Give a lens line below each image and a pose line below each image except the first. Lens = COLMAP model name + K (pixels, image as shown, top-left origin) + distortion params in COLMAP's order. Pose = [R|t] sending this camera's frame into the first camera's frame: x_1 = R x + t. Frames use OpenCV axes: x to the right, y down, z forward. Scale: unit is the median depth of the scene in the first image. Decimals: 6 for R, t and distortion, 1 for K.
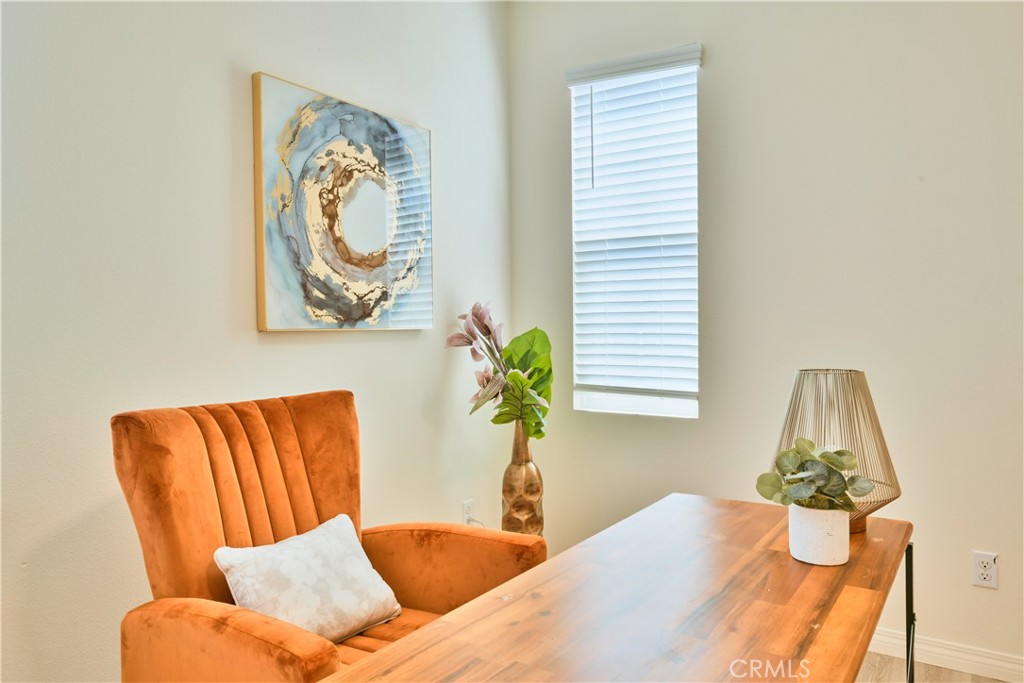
lens RADIAL K [[698.2, 0, 511.6], [0, 698.2, 342.0], [0, 0, 1]] dist [-0.001743, -0.009818]
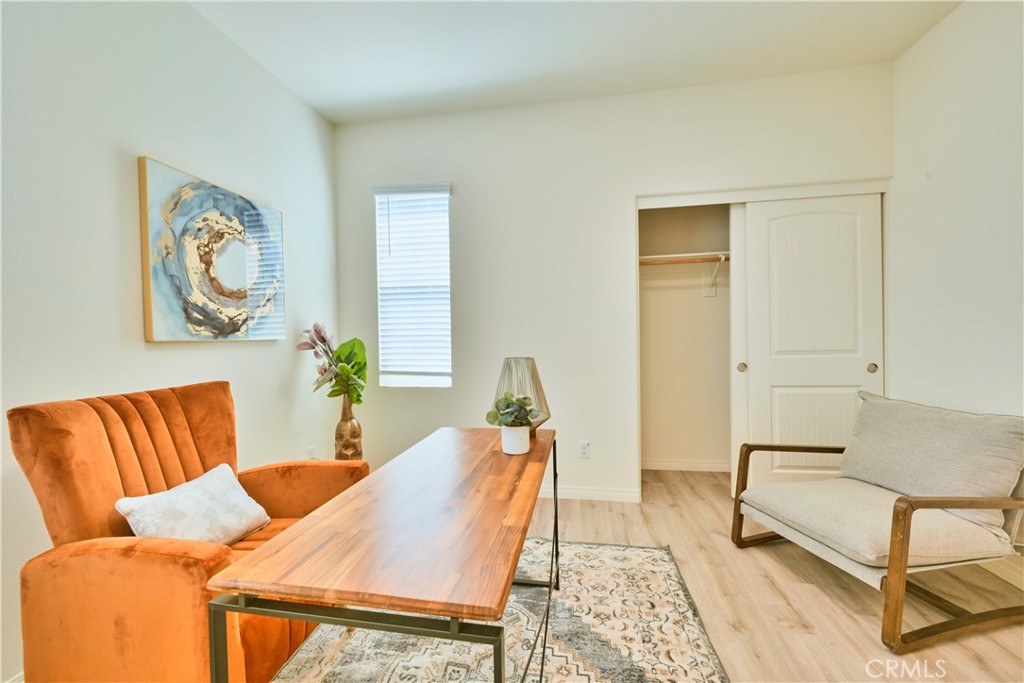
lens RADIAL K [[400.4, 0, 511.9], [0, 400.4, 343.0], [0, 0, 1]] dist [-0.000869, 0.000232]
pose [[0.911783, -0.012226, 0.410491, -0.023712], [0.014800, 0.999886, -0.003093, 0.000453], [-0.410407, 0.008895, 0.911859, -0.030065]]
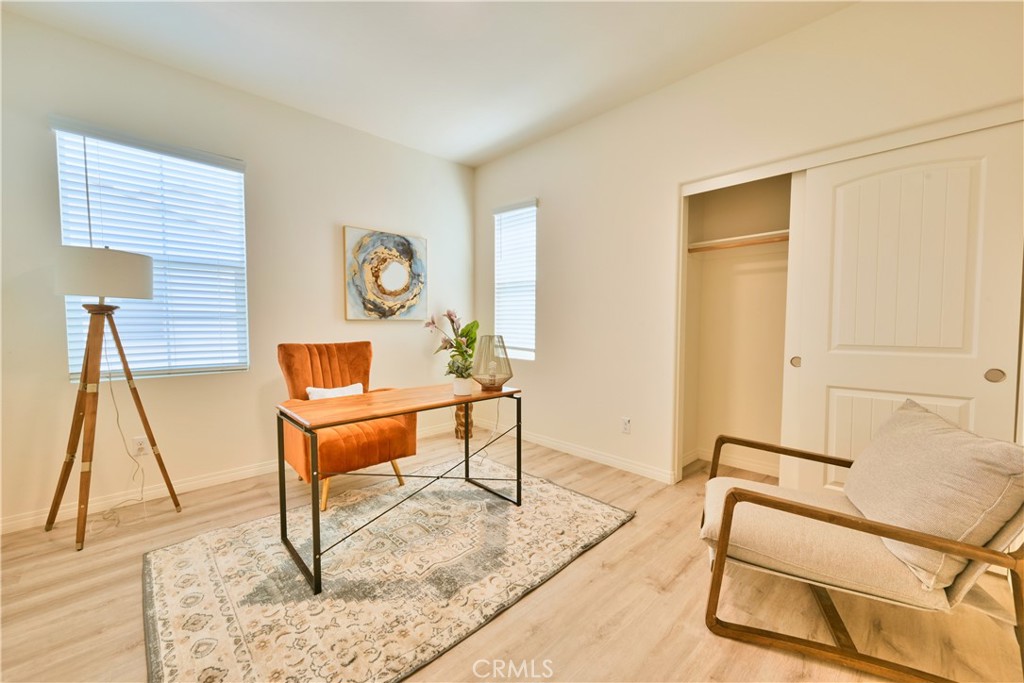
lens RADIAL K [[400.4, 0, 513.2], [0, 400.4, 343.9], [0, 0, 1]] dist [-0.000869, 0.000232]
pose [[0.977197, 0.026450, -0.210680, 0.617751], [-0.018879, 0.999104, 0.037867, 0.007785], [0.211493, -0.033026, 0.976821, -0.410013]]
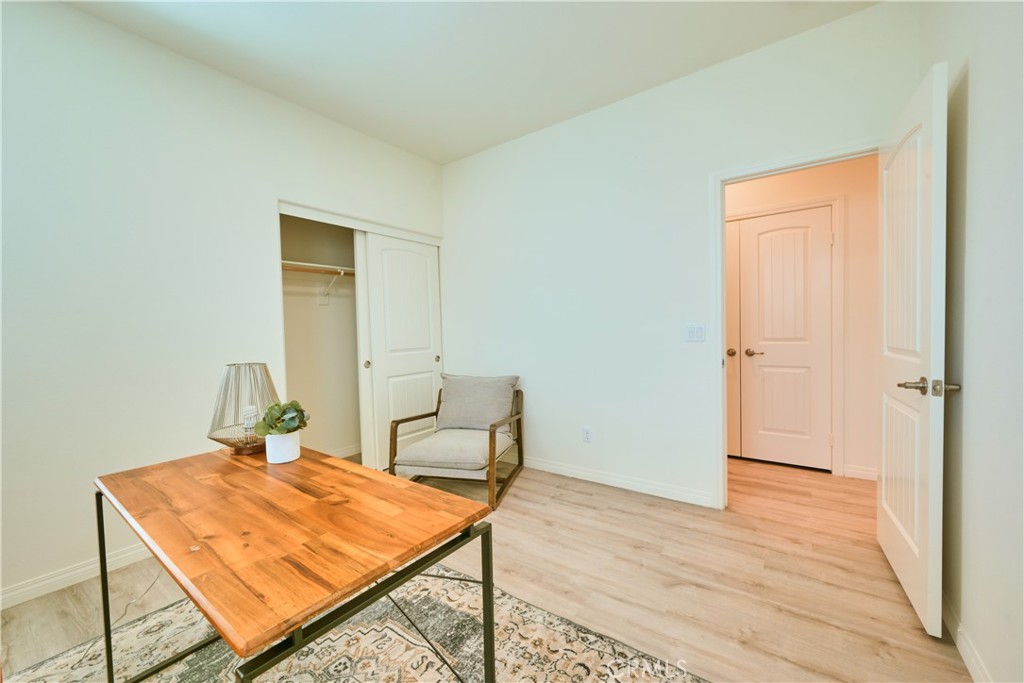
lens RADIAL K [[400.4, 0, 514.3], [0, 400.4, 343.3], [0, 0, 1]] dist [-0.000869, 0.000232]
pose [[0.034919, -0.018906, 0.999211, -0.373558], [0.045244, 0.998826, 0.017318, 0.000591], [-0.998366, 0.044603, 0.035733, 0.191014]]
